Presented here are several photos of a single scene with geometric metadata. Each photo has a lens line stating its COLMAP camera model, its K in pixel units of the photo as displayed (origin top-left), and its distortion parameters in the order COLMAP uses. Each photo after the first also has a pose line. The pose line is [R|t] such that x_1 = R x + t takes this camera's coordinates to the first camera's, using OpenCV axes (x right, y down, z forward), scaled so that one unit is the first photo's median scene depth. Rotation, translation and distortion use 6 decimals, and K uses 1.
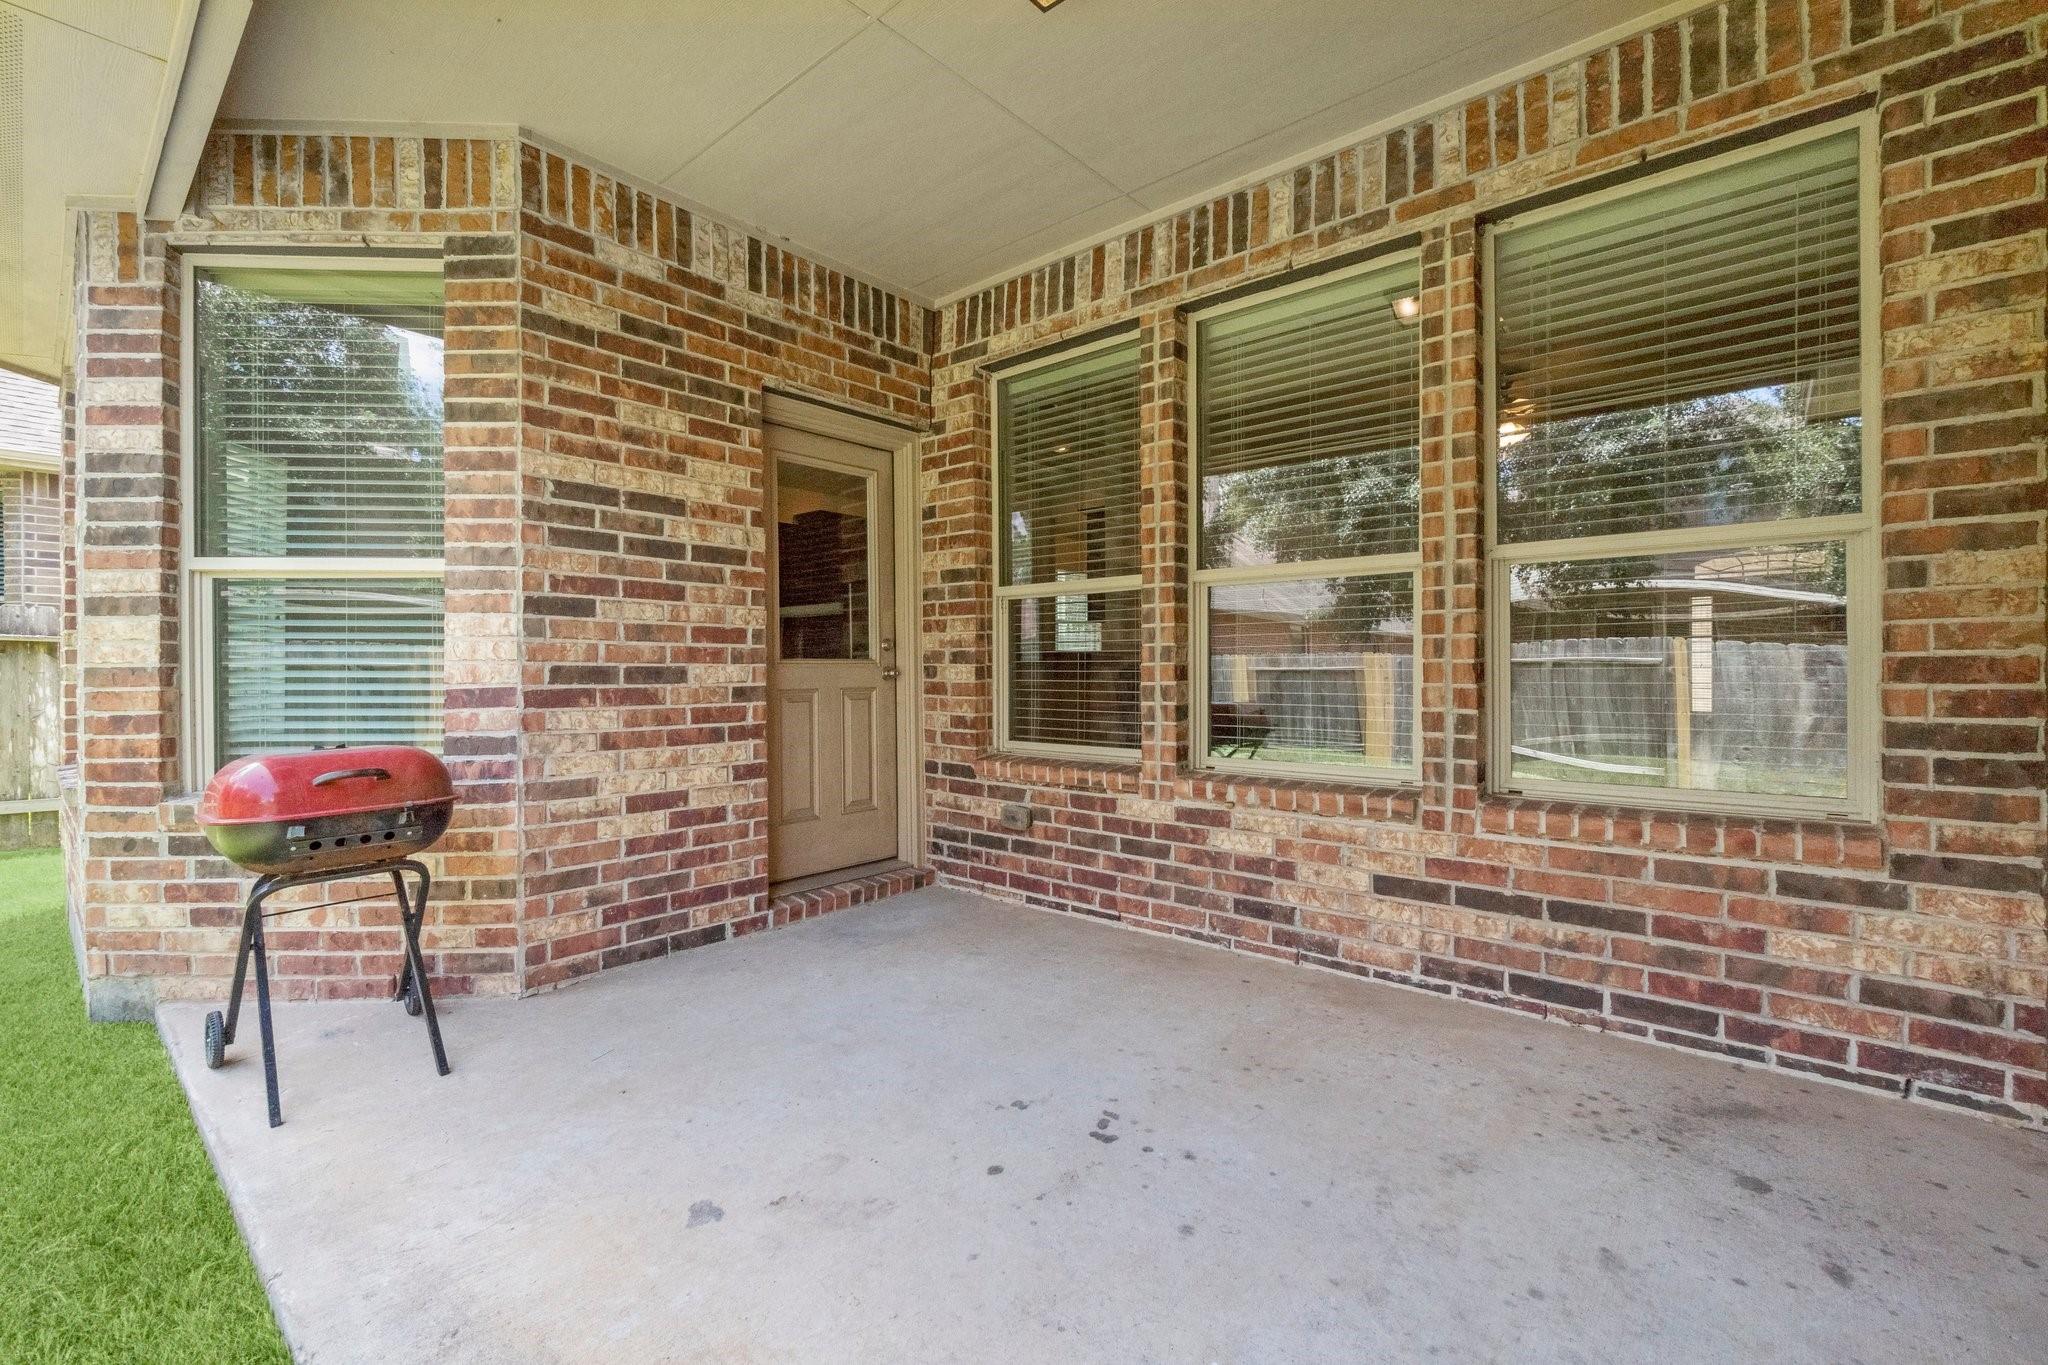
lens RADIAL K [[899.6, 0, 1024.0], [0, 899.6, 682.5], [0, 0, 1]] dist [-0.002635, -0.000317]
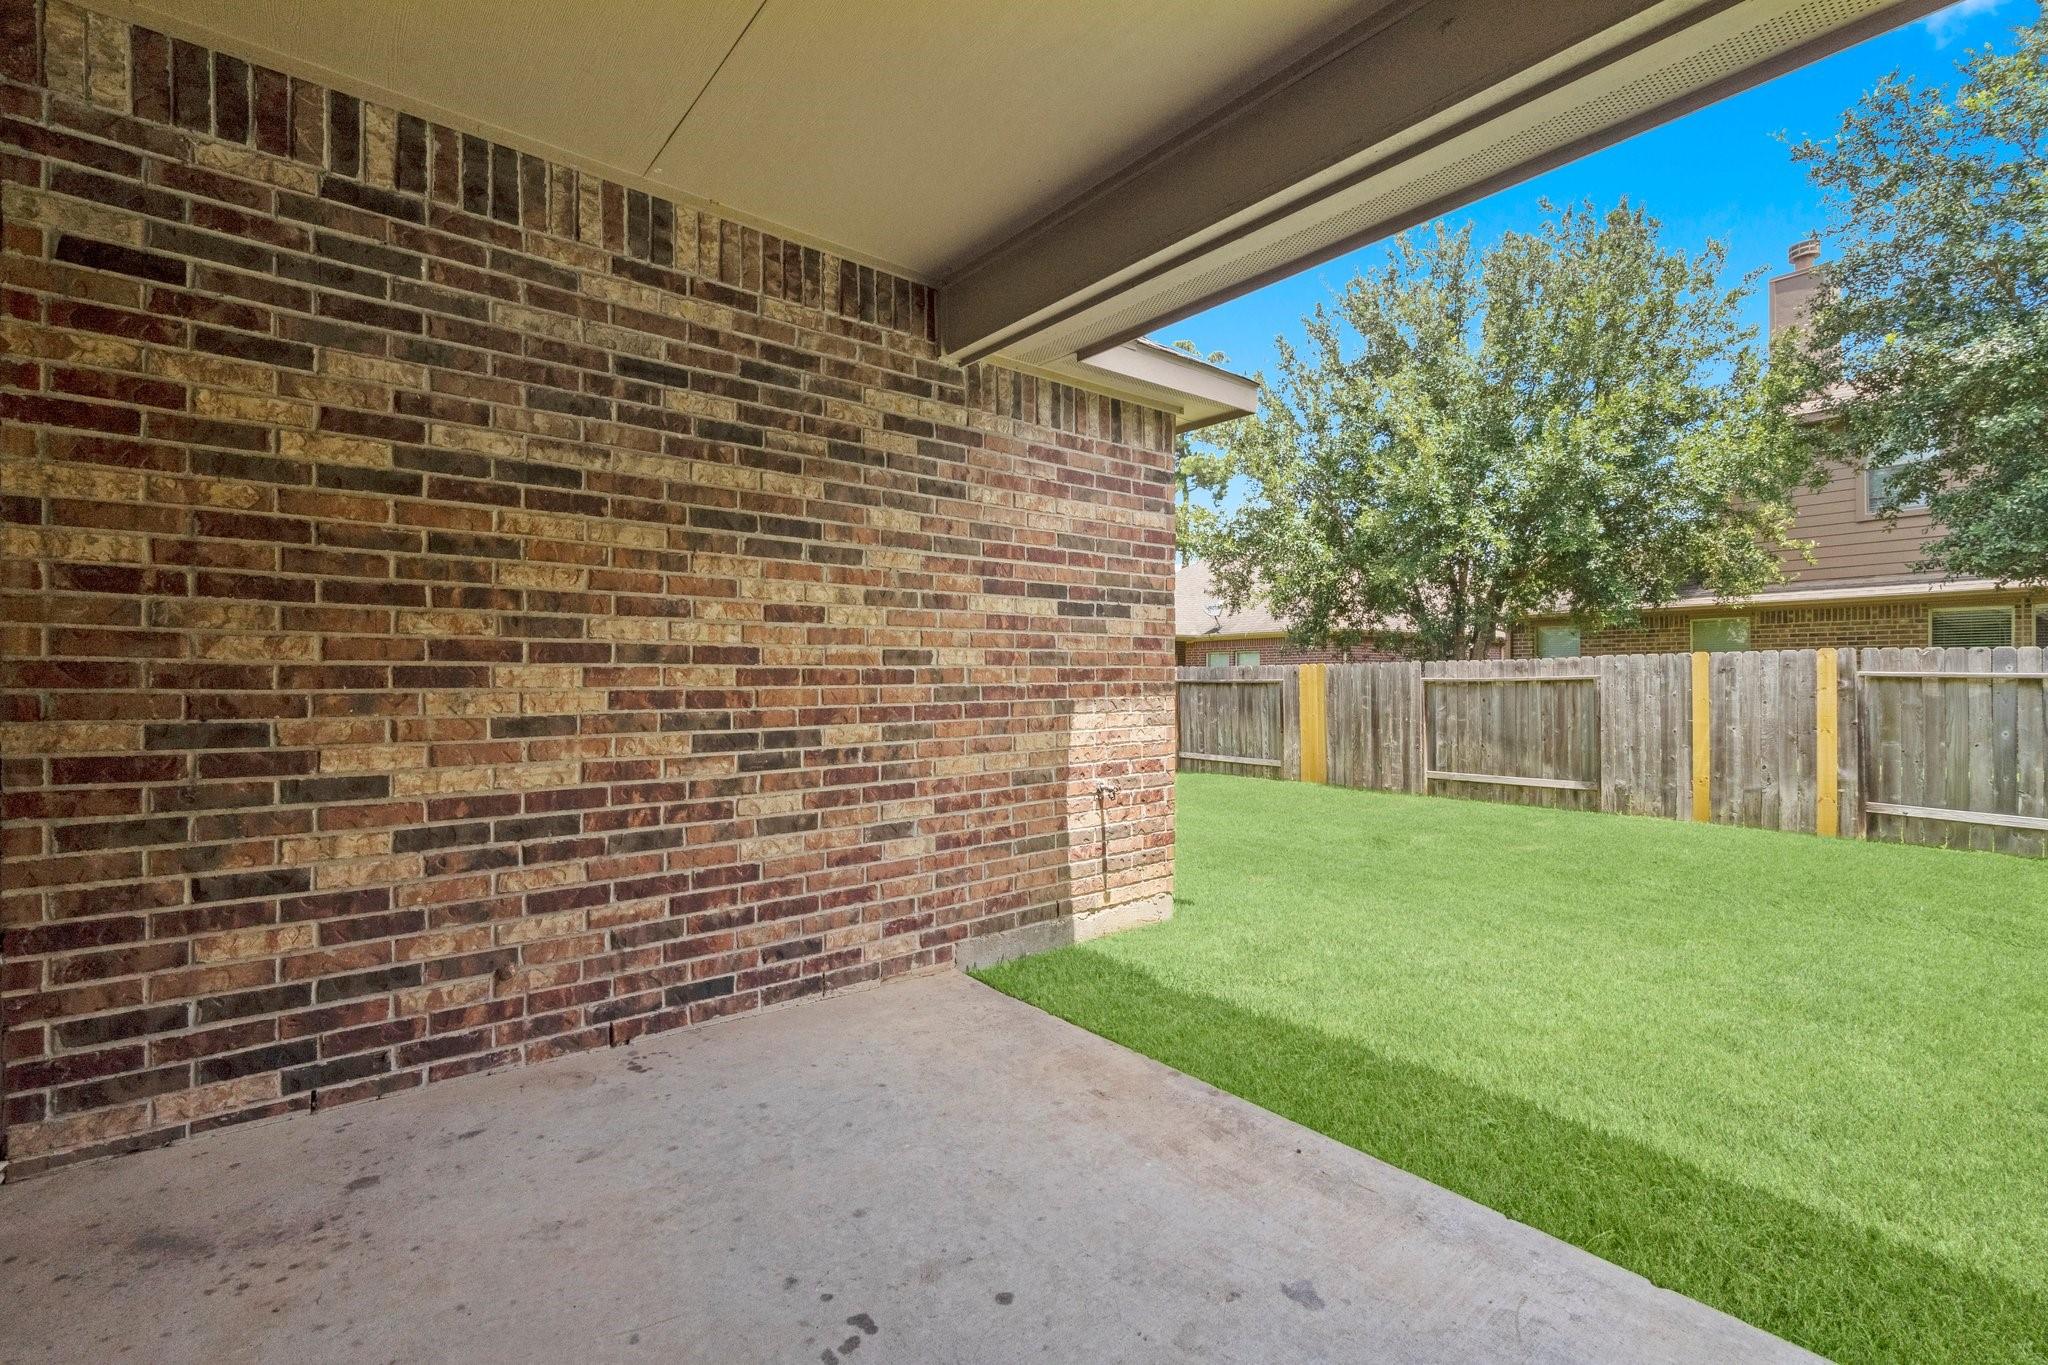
lens RADIAL K [[899.6, 0, 1024.0], [0, 899.6, 682.5], [0, 0, 1]] dist [-0.002635, -0.000317]
pose [[-0.986984, 0.001245, 0.160815, -0.210682], [0.001753, 0.999994, 0.003018, -0.083161], [-0.160811, 0.003261, -0.986980, 2.023748]]
